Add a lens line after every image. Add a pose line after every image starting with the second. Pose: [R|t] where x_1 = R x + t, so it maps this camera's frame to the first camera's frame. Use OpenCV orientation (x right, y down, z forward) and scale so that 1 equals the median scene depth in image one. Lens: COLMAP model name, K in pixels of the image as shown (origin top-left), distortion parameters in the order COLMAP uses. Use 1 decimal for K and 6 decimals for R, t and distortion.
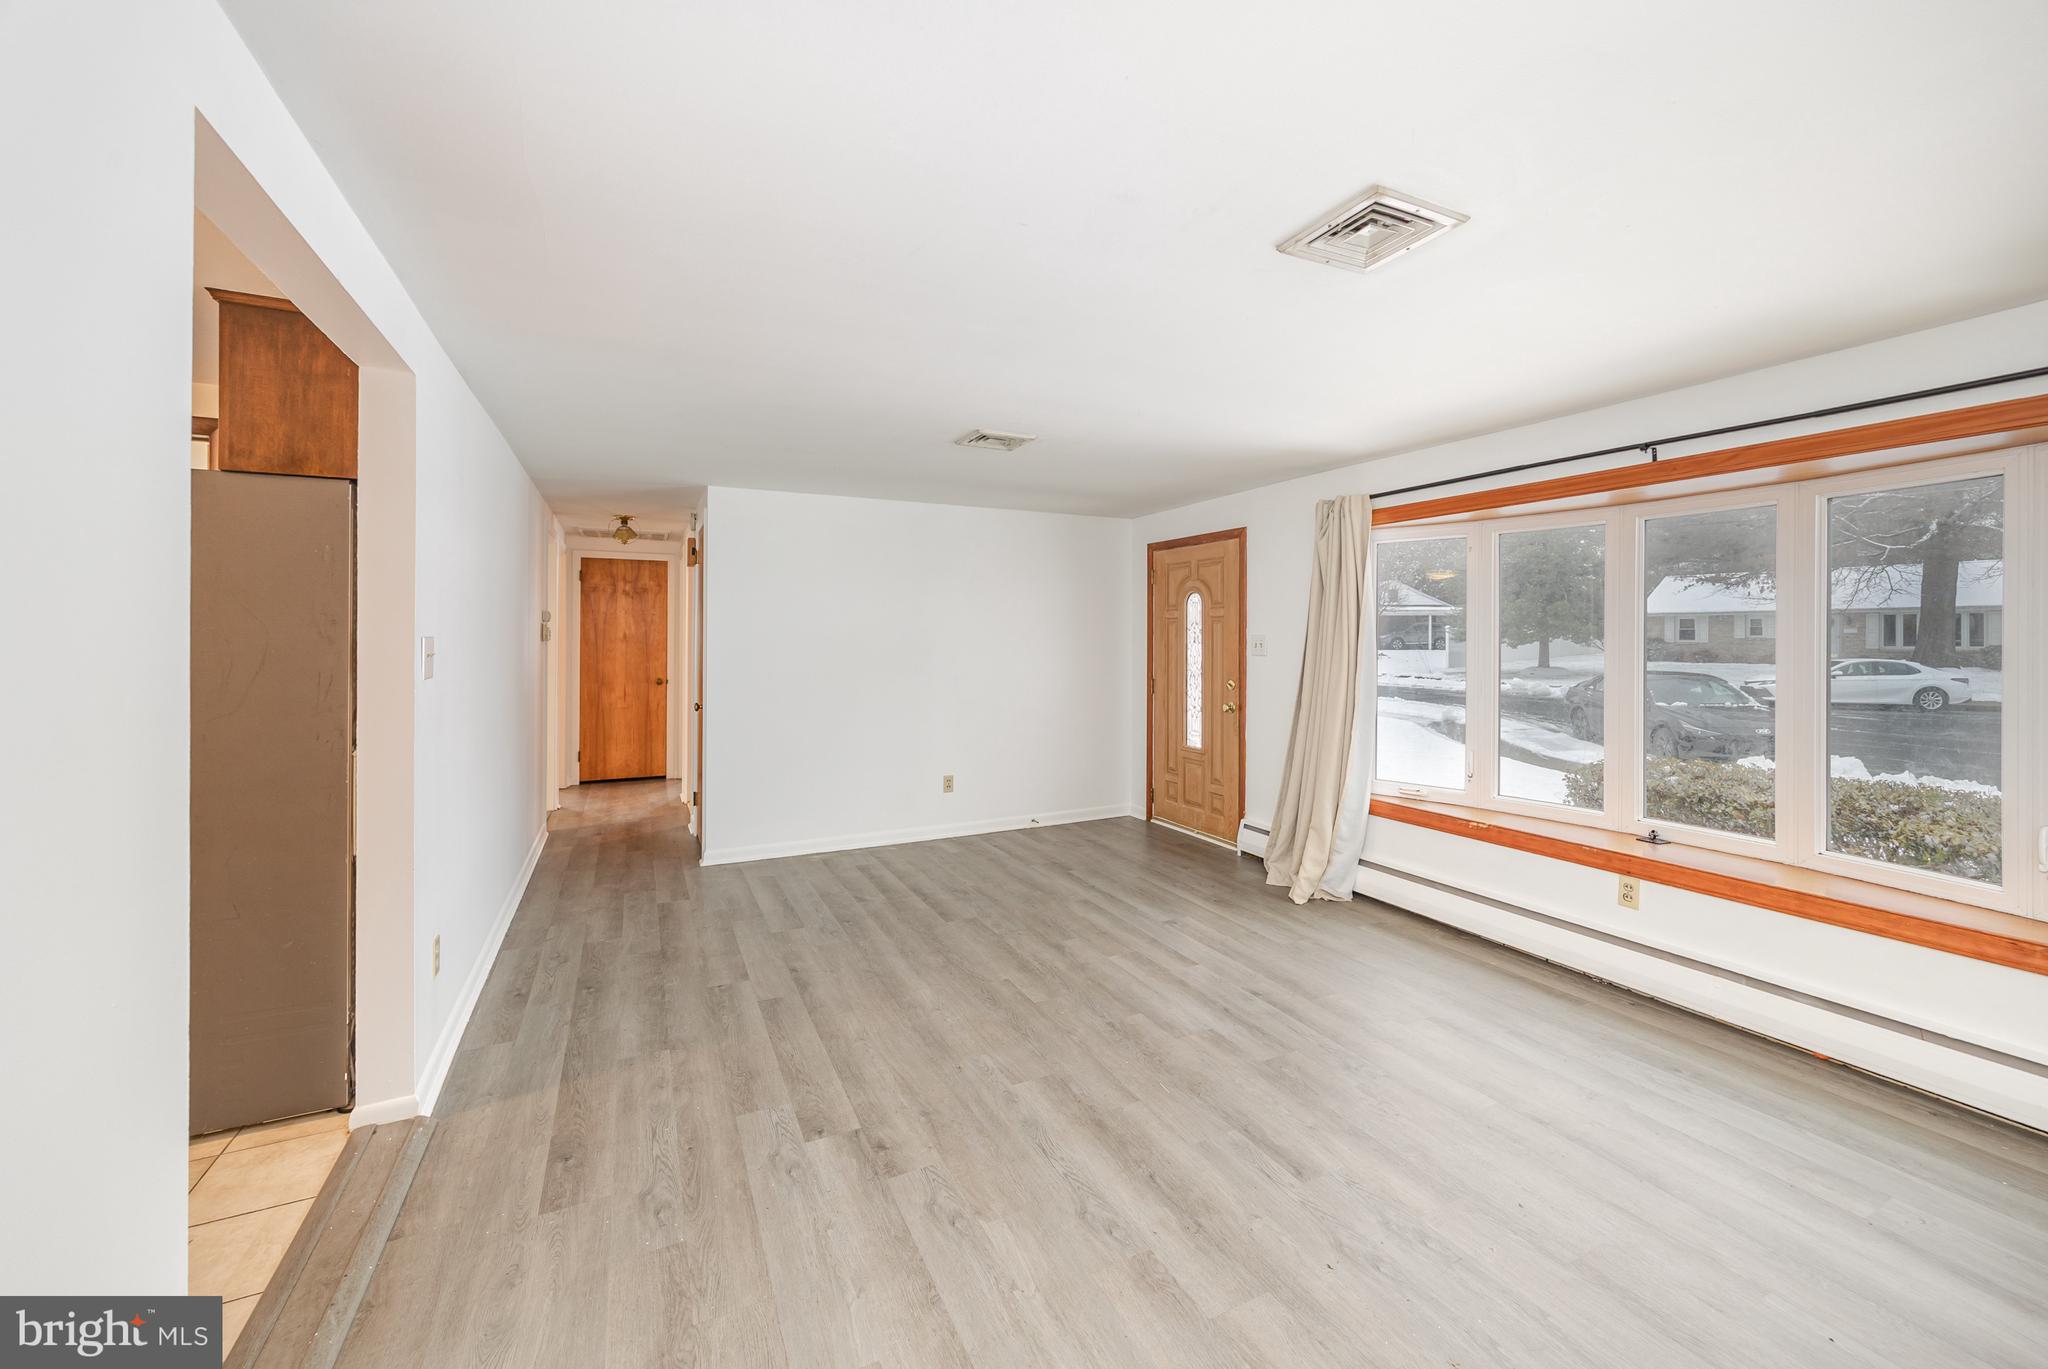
lens RADIAL K [[804.9, 0, 1027.2], [0, 804.9, 643.6], [0, 0, 1]] dist [-0.000314, -0.000063]
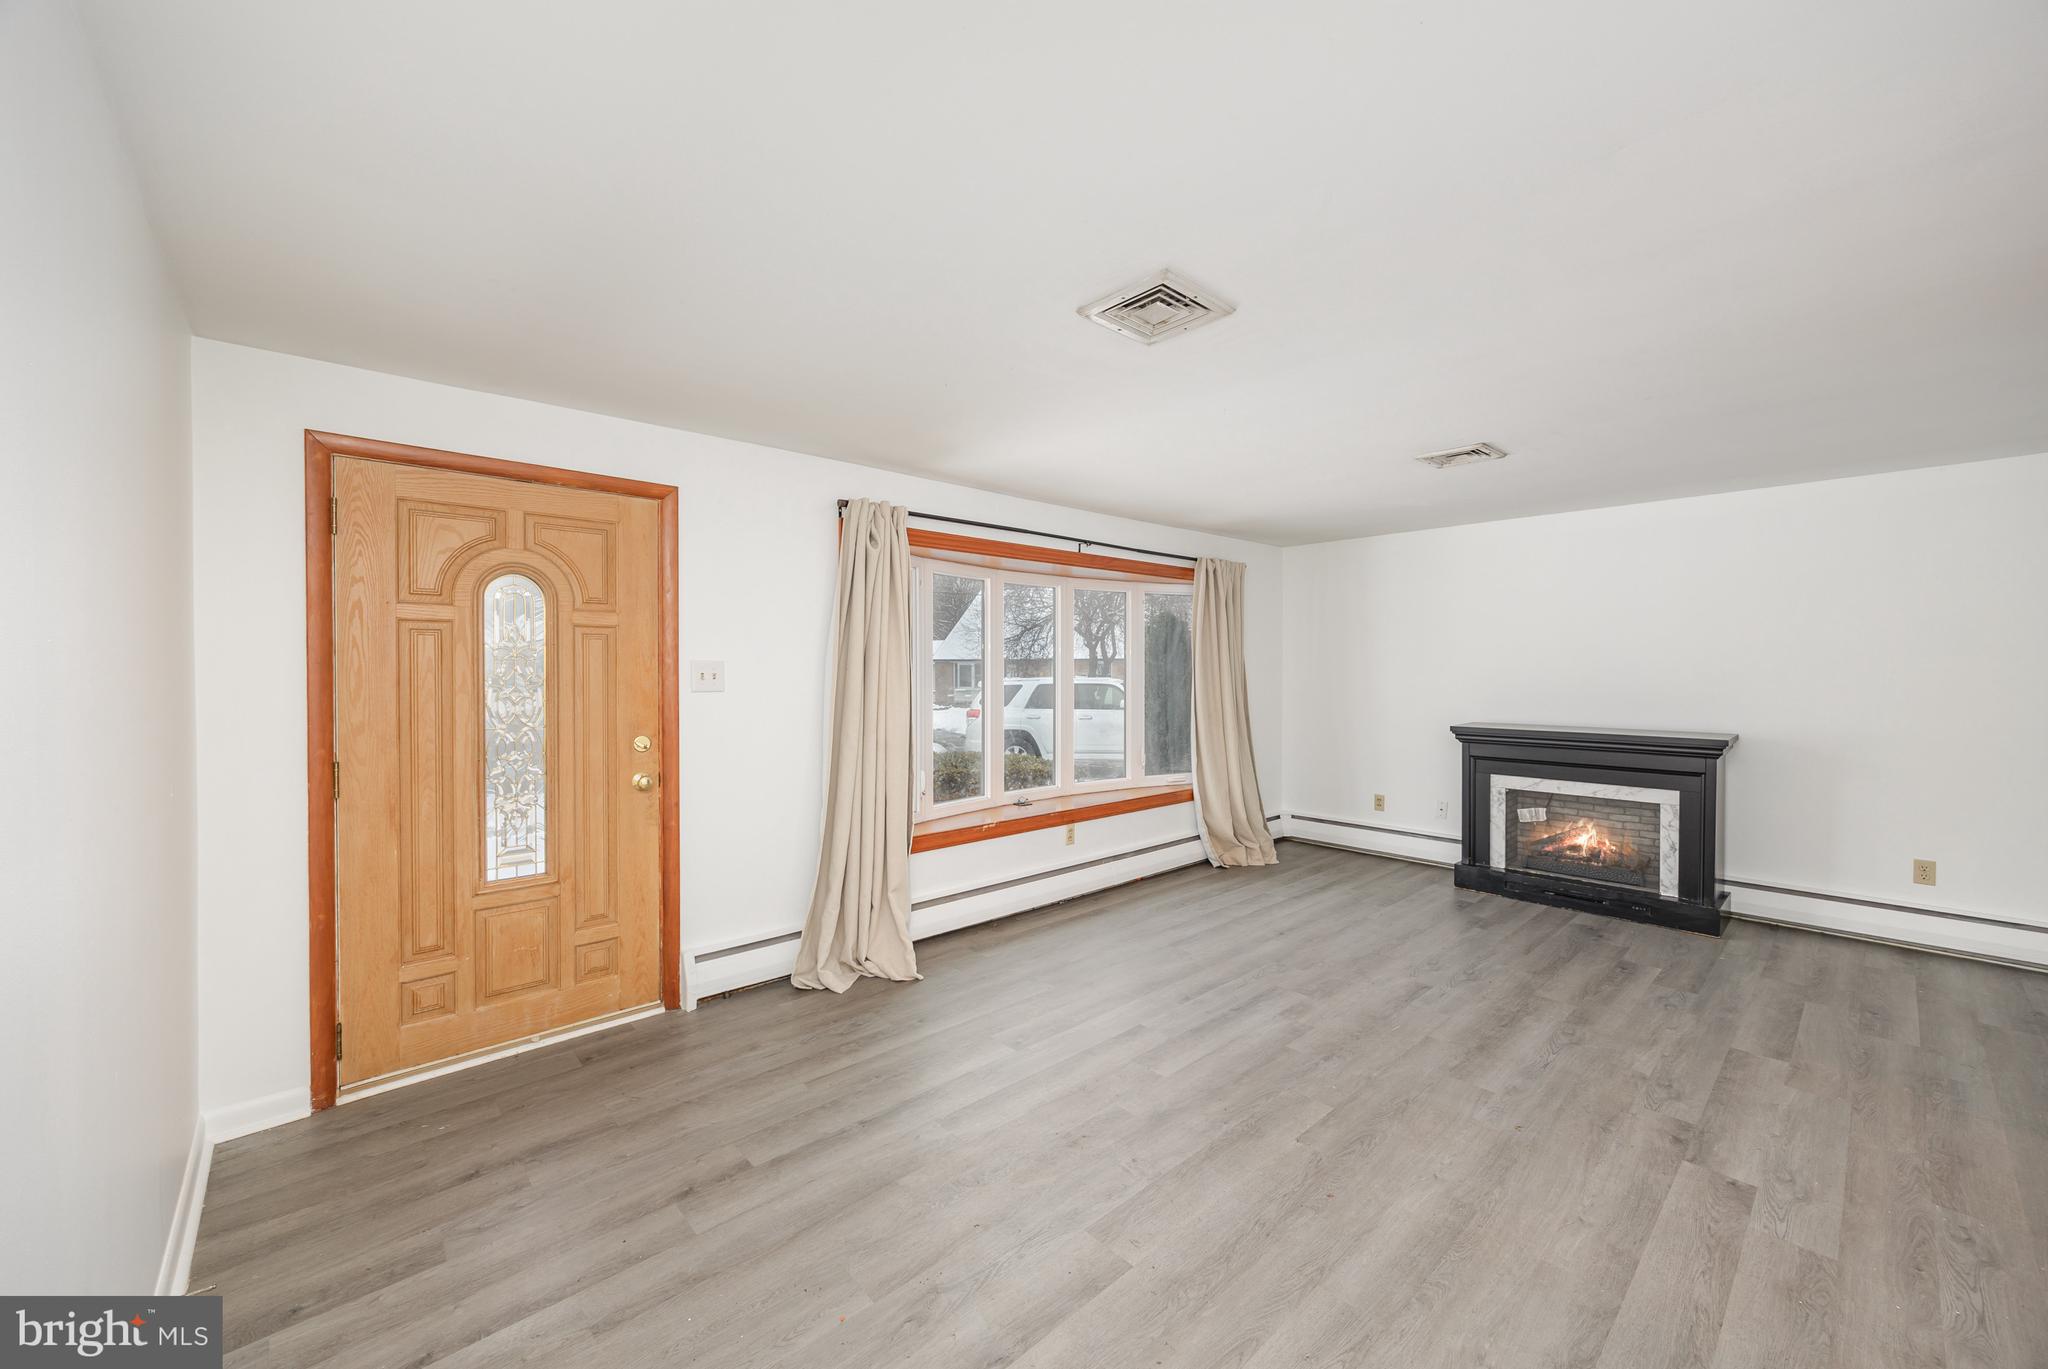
lens RADIAL K [[802.8, 0, 1024.0], [0, 802.8, 684.5], [0, 0, 1]] dist [-0.002240, -0.000081]
pose [[-0.289147, -0.020212, 0.957071, -0.461539], [0.006238, 0.999716, 0.022997, -0.004828], [-0.957264, 0.012620, -0.288939, 1.050113]]
